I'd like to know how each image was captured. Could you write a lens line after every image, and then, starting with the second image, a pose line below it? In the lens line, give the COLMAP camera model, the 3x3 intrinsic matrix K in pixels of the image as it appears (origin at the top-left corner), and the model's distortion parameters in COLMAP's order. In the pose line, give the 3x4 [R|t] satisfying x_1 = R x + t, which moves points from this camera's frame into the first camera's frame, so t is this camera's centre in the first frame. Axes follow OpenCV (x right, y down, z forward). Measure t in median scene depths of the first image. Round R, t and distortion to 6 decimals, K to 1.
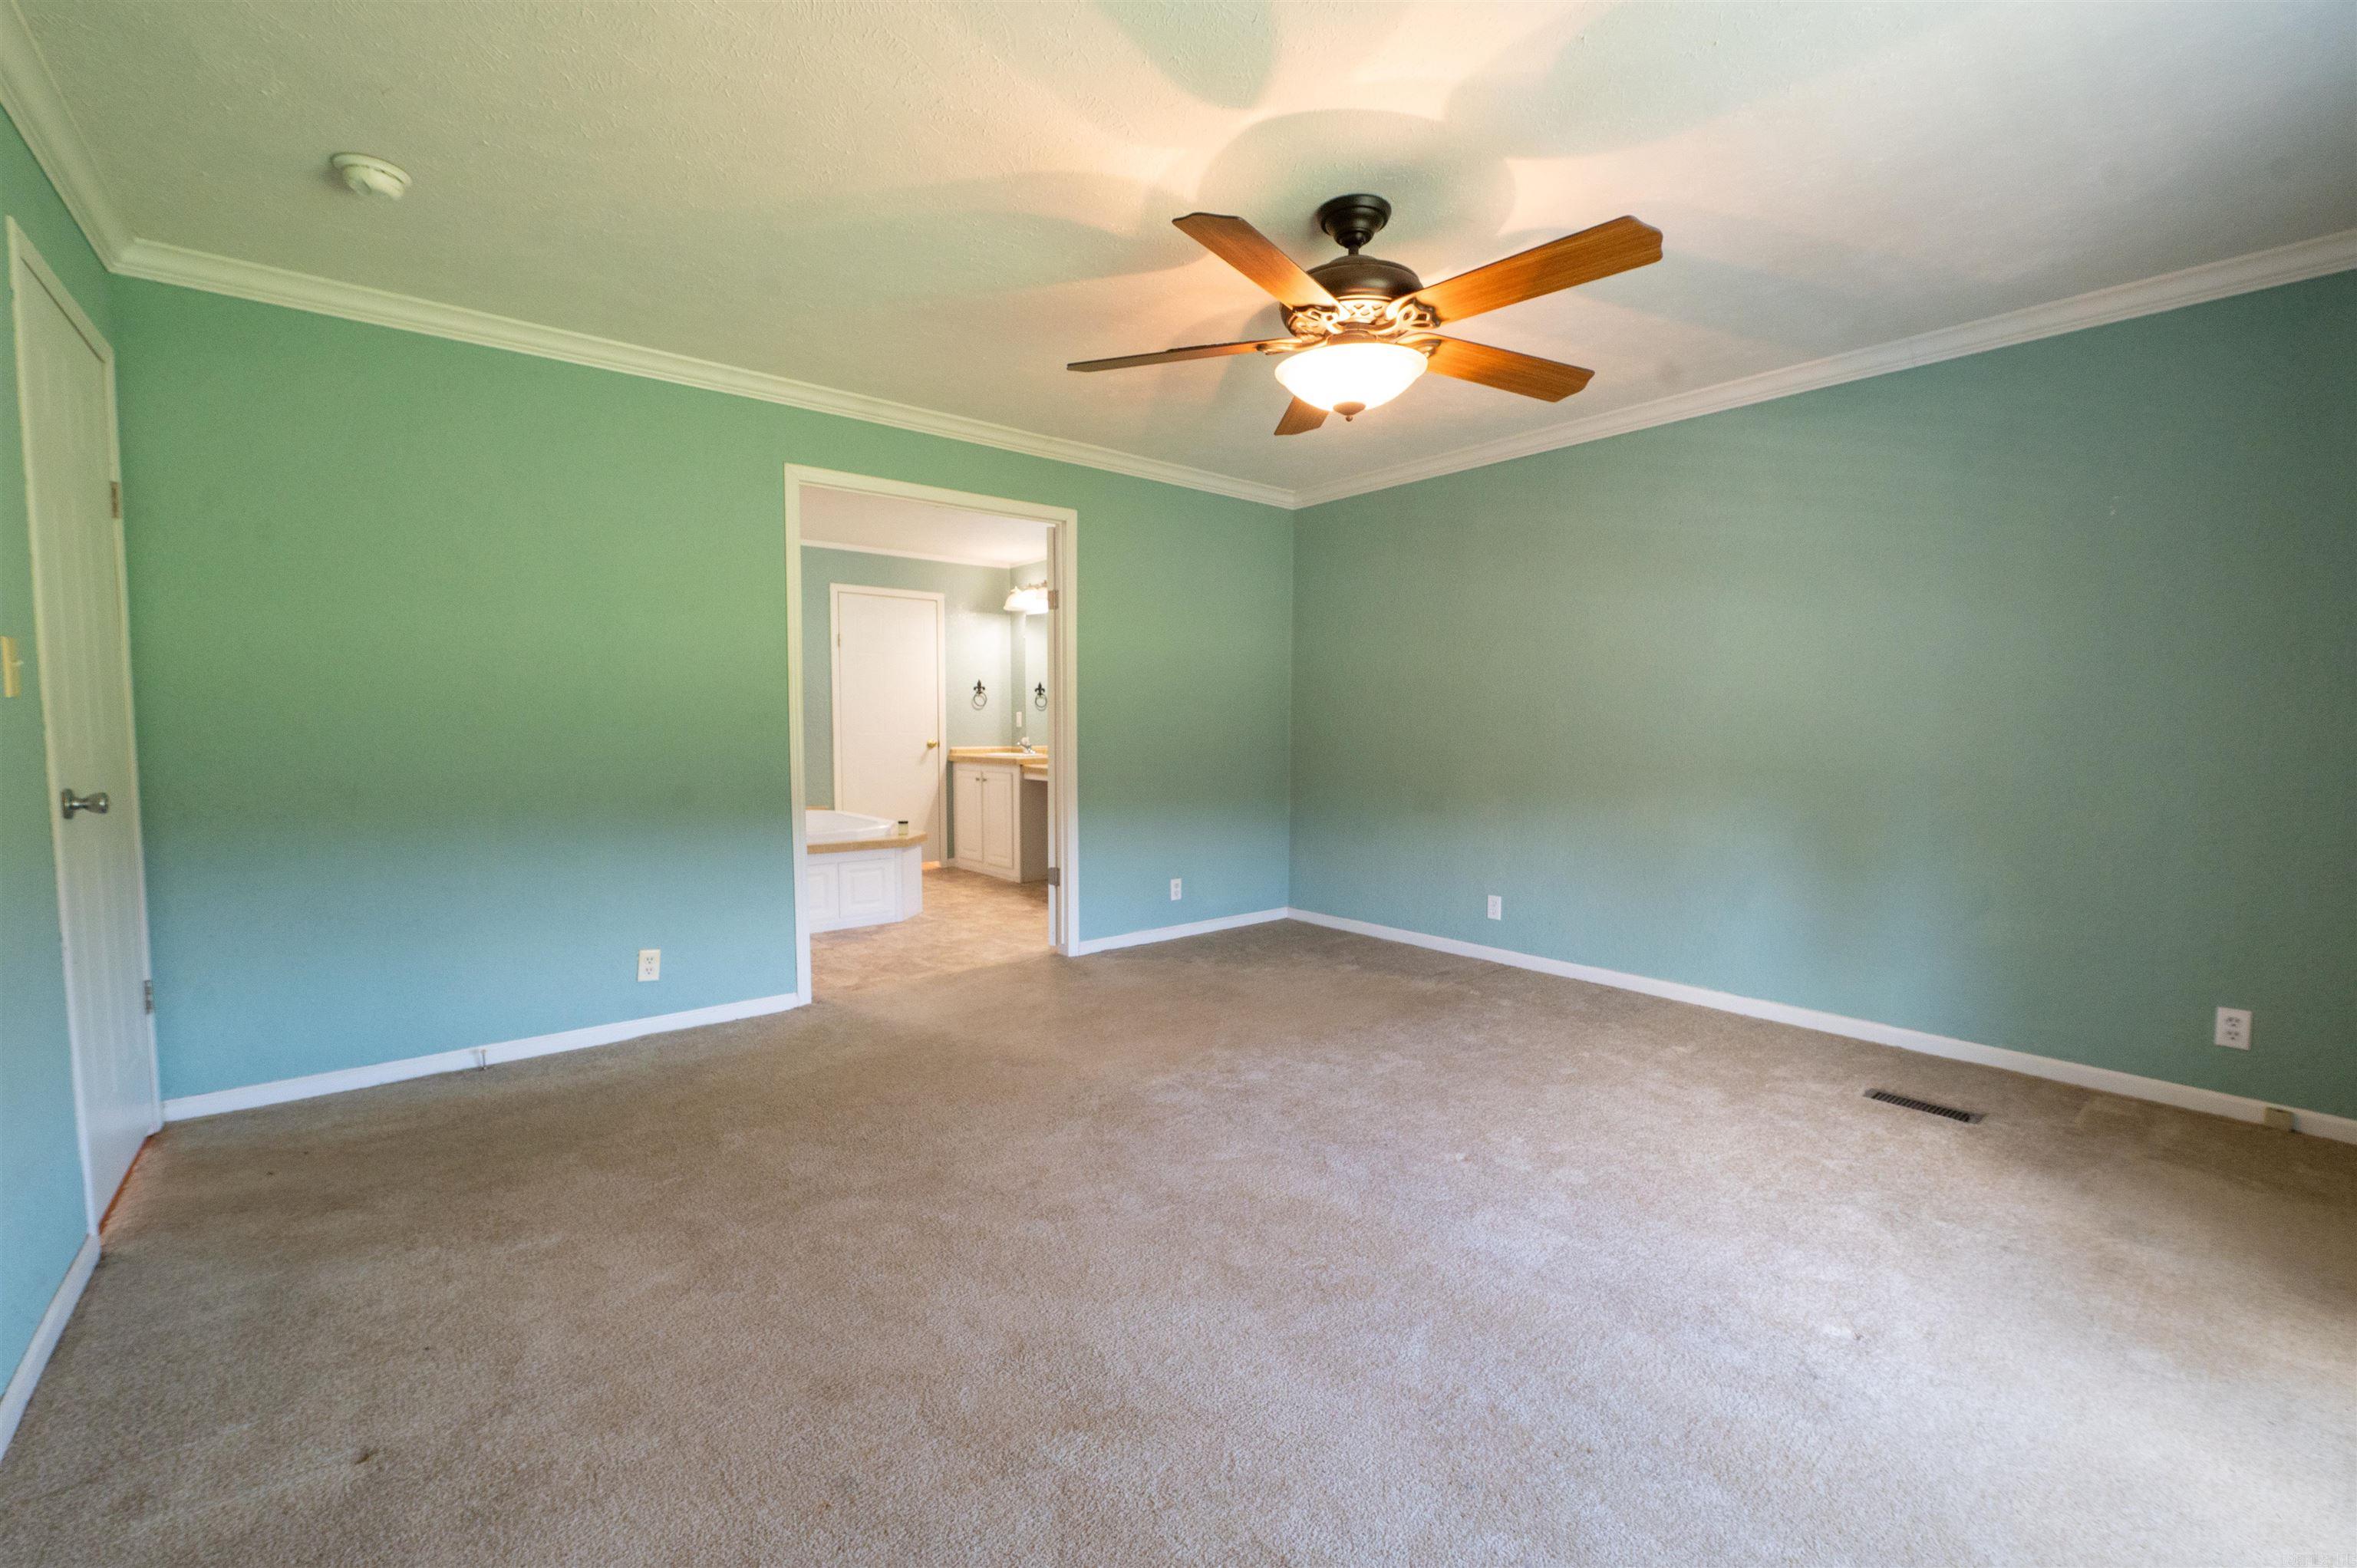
lens RADIAL K [[959.6, 0, 1178.5], [0, 959.6, 784.0], [0, 0, 1]] dist [-0.003579, -0.000456]
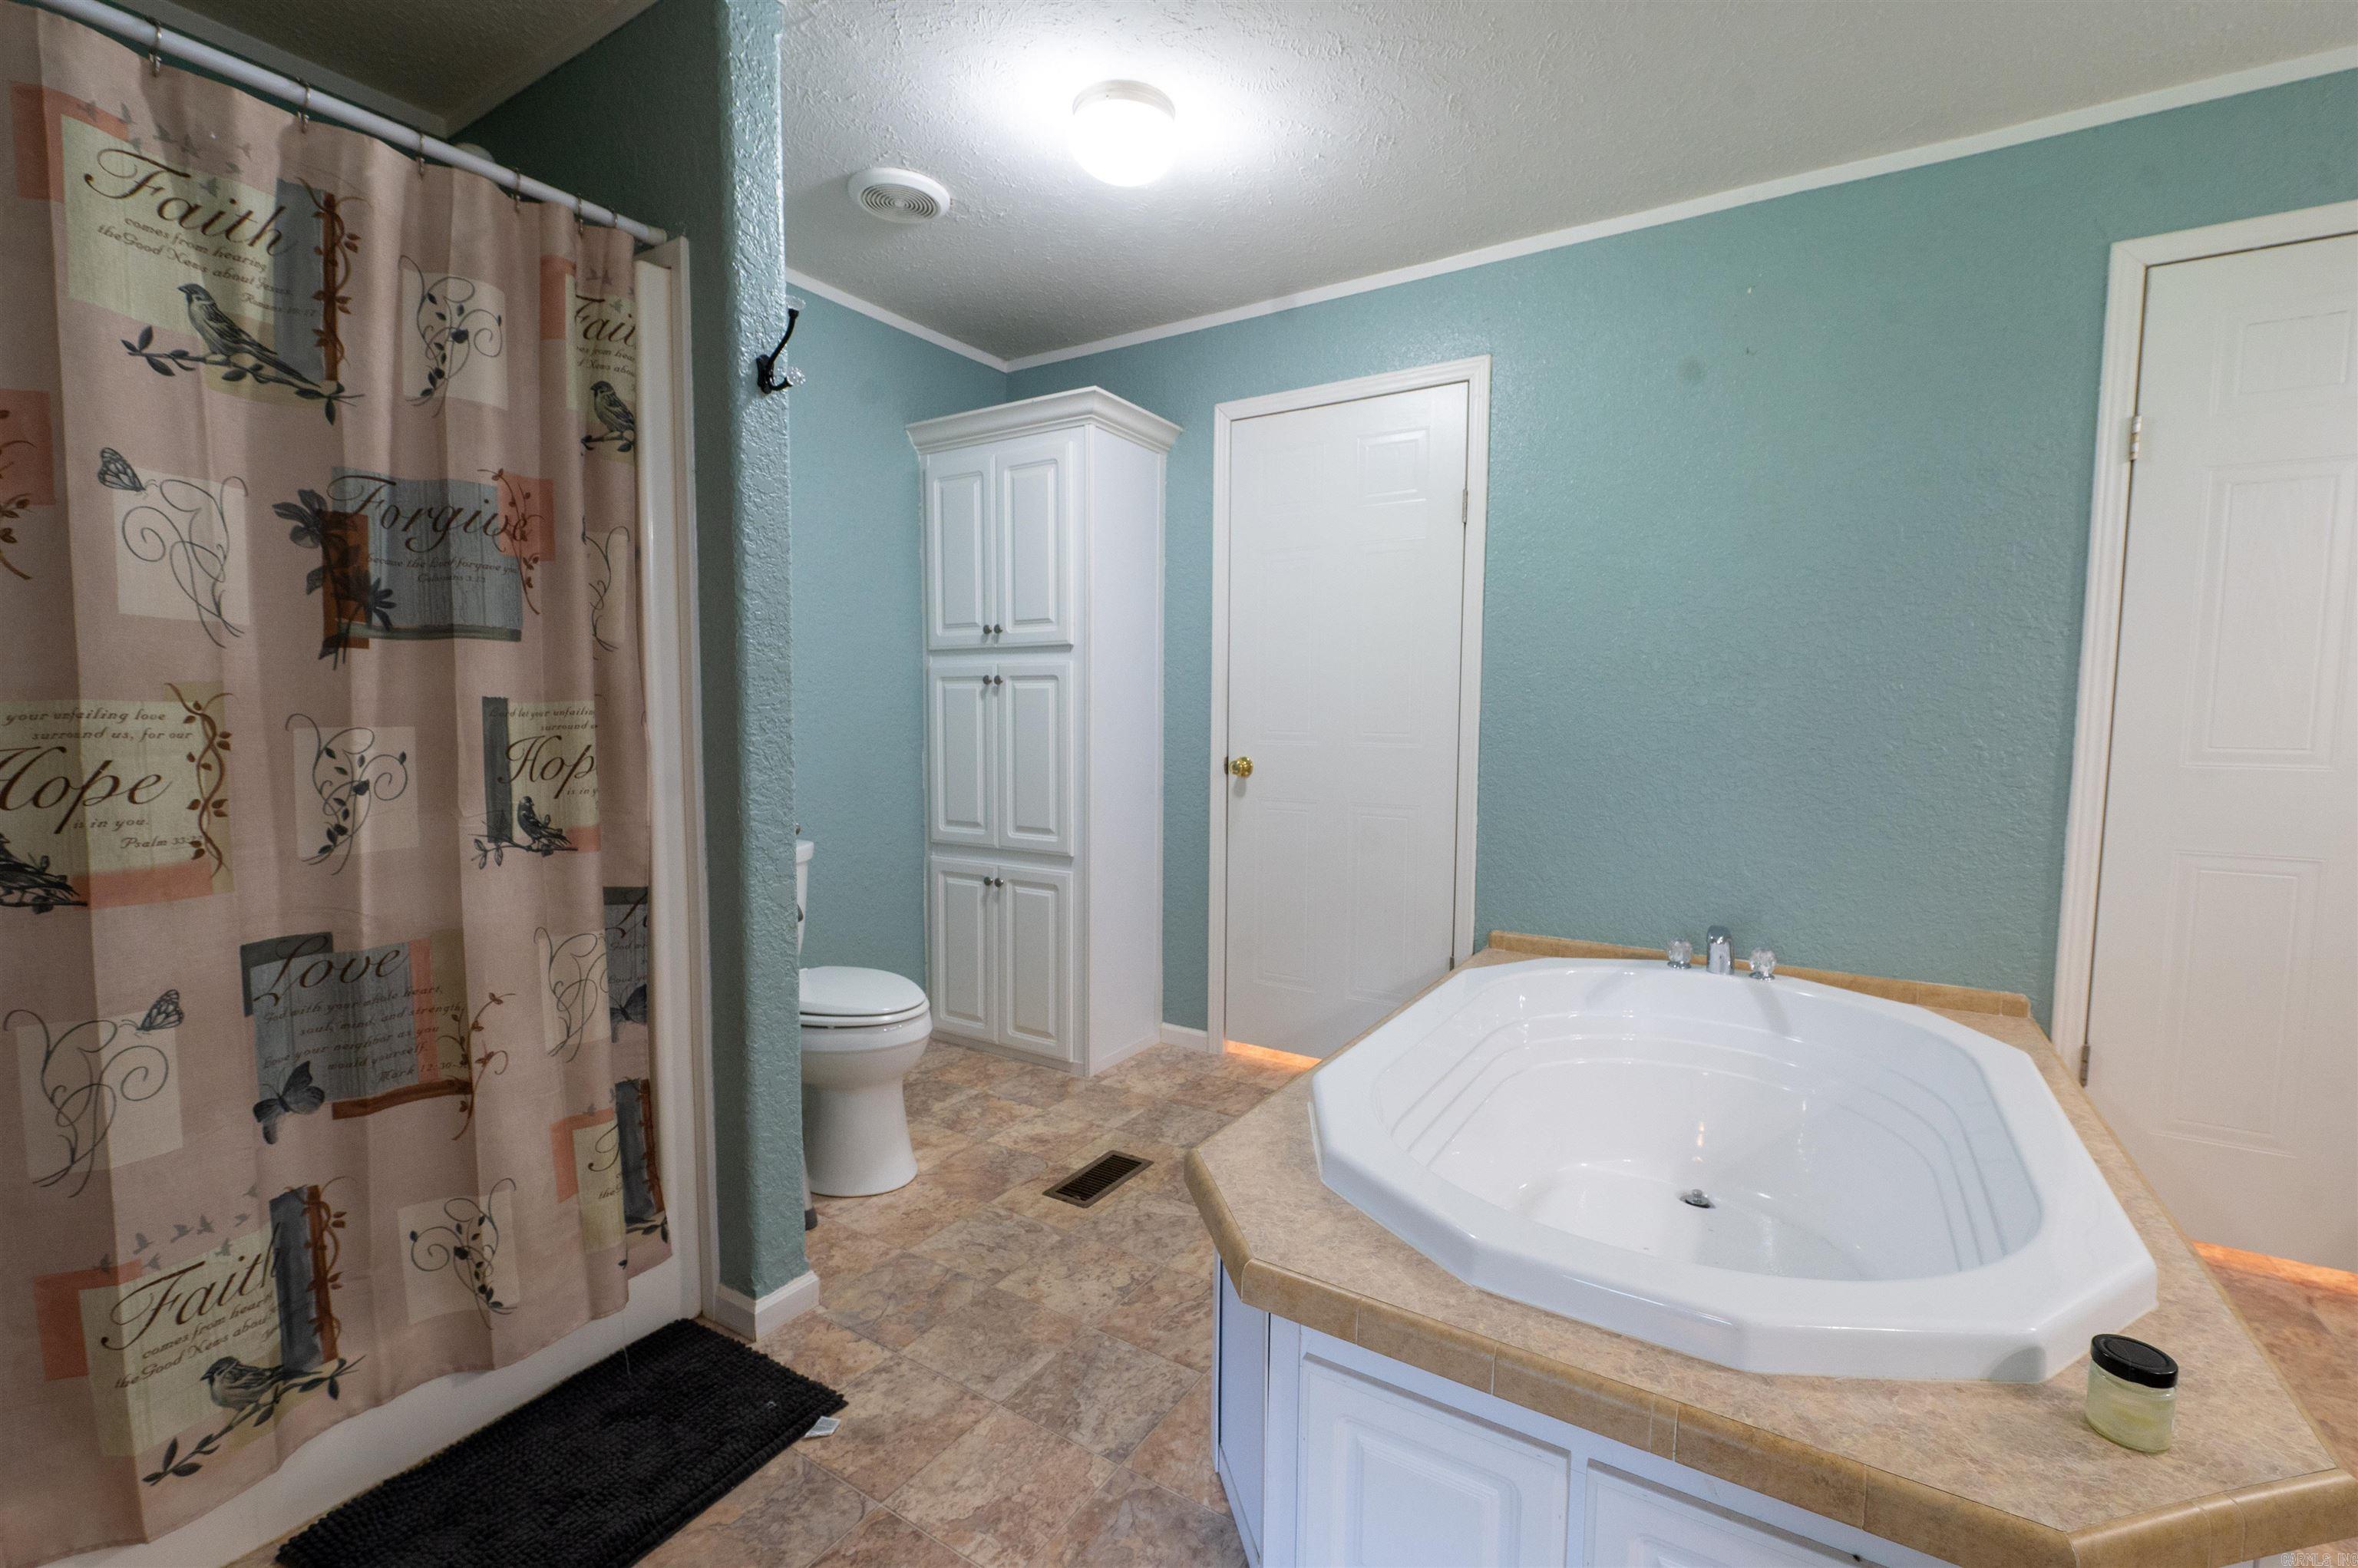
lens RADIAL K [[1002.8, 0, 1189.6], [0, 1002.8, 784.2], [0, 0, 1]] dist [-0.001224, -0.000393]
pose [[0.311473, 0.072043, -0.947520, -0.153222], [-0.068860, 0.996212, 0.053110, -0.043819], [0.947757, 0.048704, 0.315254, 0.656721]]
